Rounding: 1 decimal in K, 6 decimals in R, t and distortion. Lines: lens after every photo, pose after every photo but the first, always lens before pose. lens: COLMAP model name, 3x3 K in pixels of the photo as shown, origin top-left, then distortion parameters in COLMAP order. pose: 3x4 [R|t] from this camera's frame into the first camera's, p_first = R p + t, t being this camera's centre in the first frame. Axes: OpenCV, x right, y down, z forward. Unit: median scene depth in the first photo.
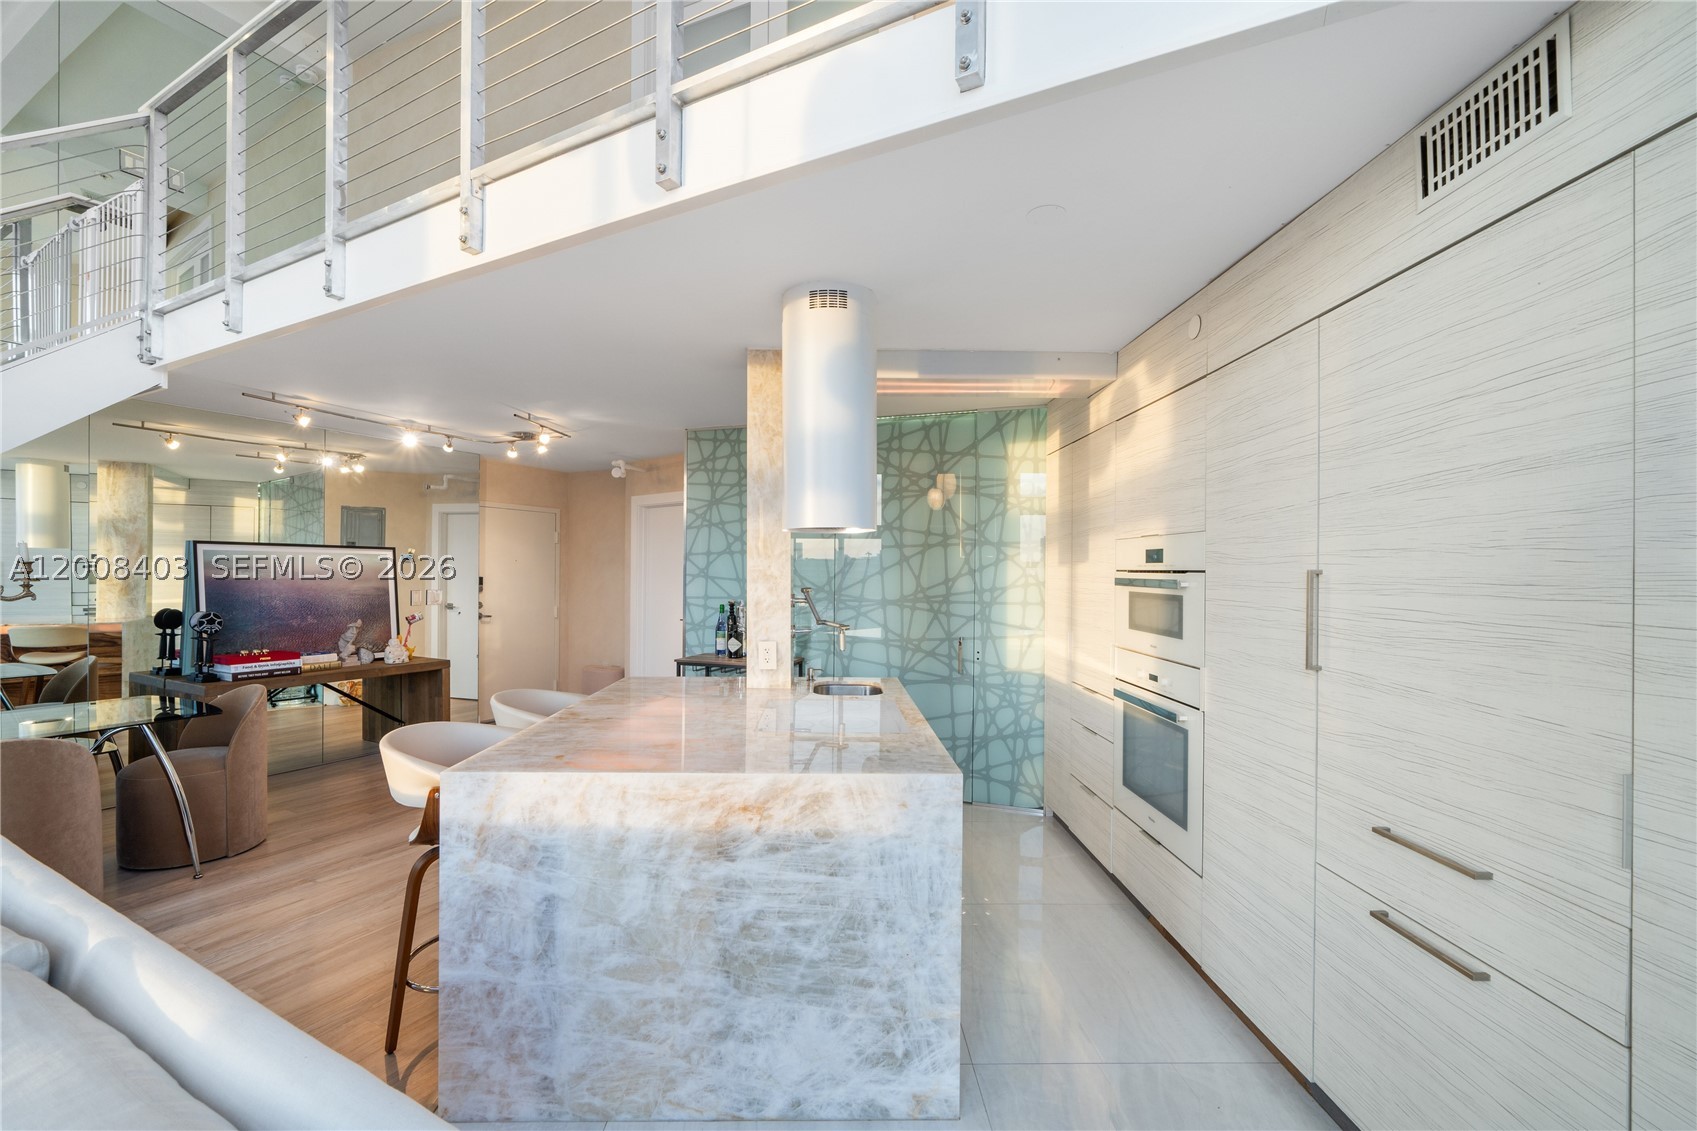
lens RADIAL K [[694.7, 0, 848.5], [0, 694.7, 565.5], [0, 0, 1]] dist [0.002568, -0.000019]
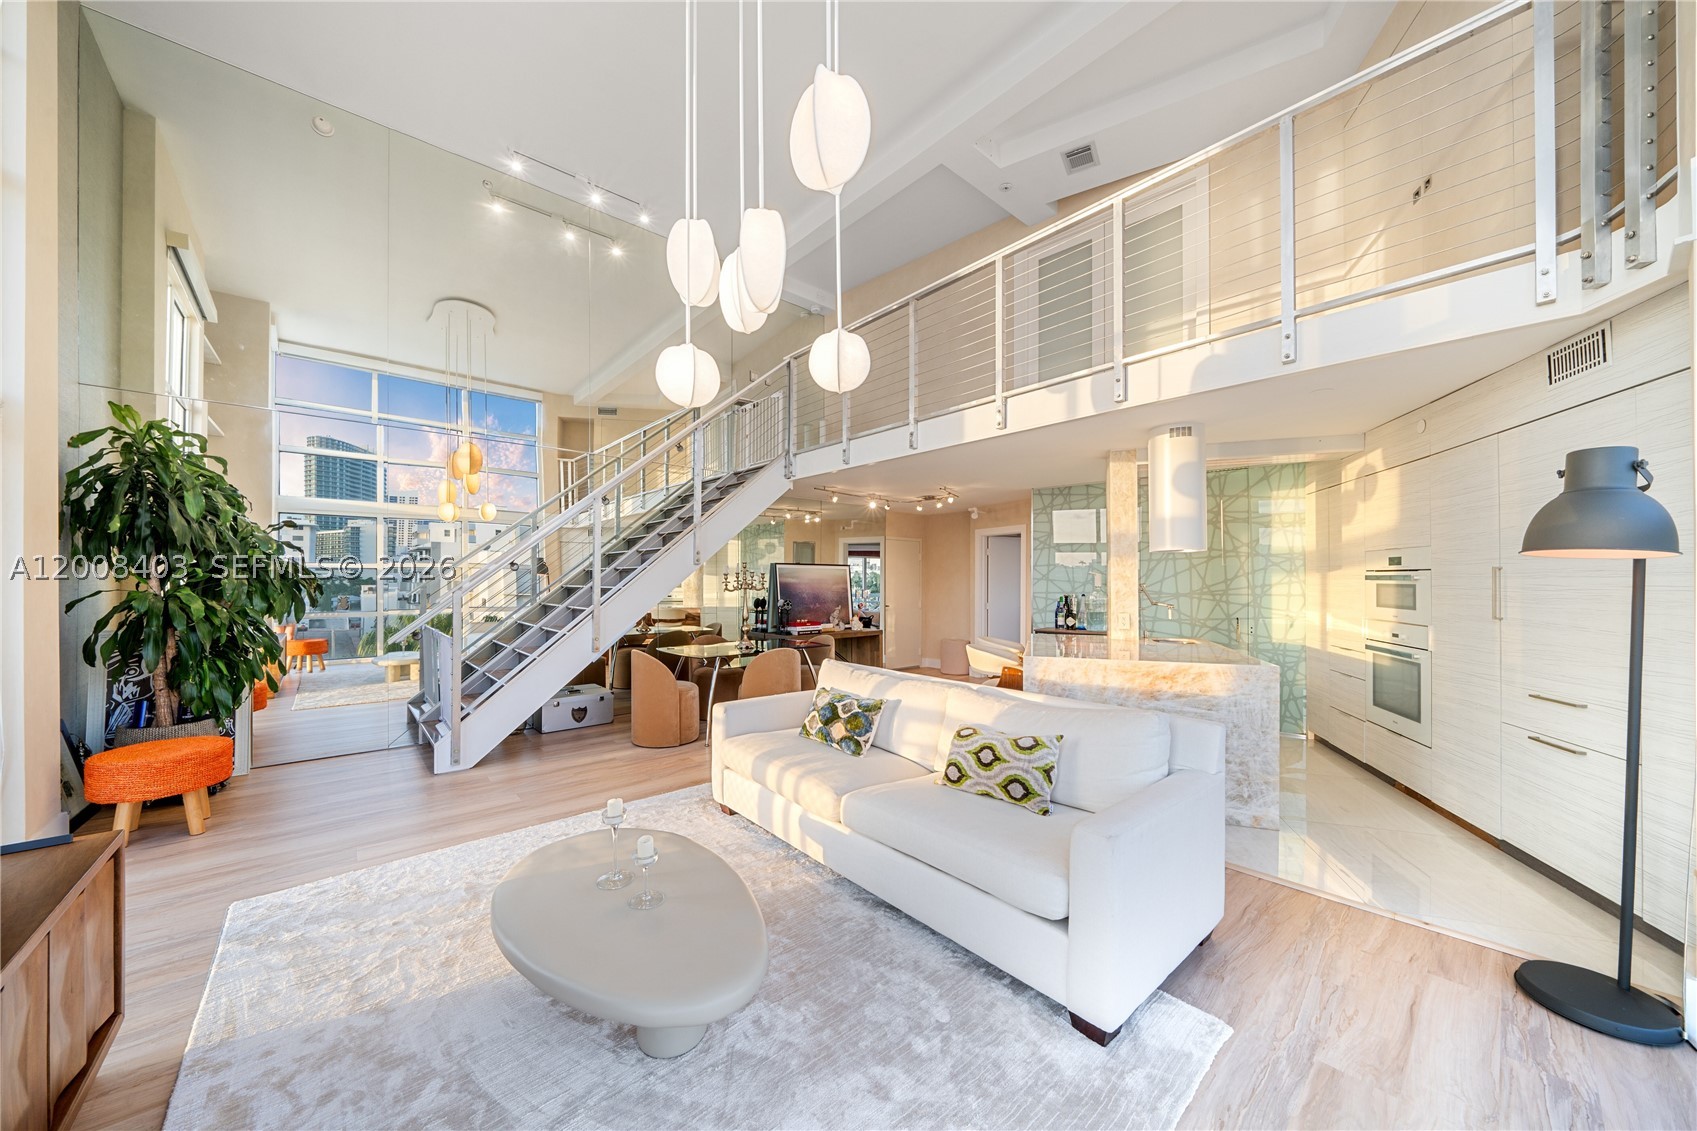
lens RADIAL K [[585.4, 0, 846.0], [0, 585.4, 573.4], [0, 0, 1]] dist [-0.004569, 0.000415]
pose [[0.938216, -0.012444, -0.345828, -0.201067], [0.010500, 0.999917, -0.007494, 0.007743], [0.345892, 0.003400, 0.938268, -0.496194]]
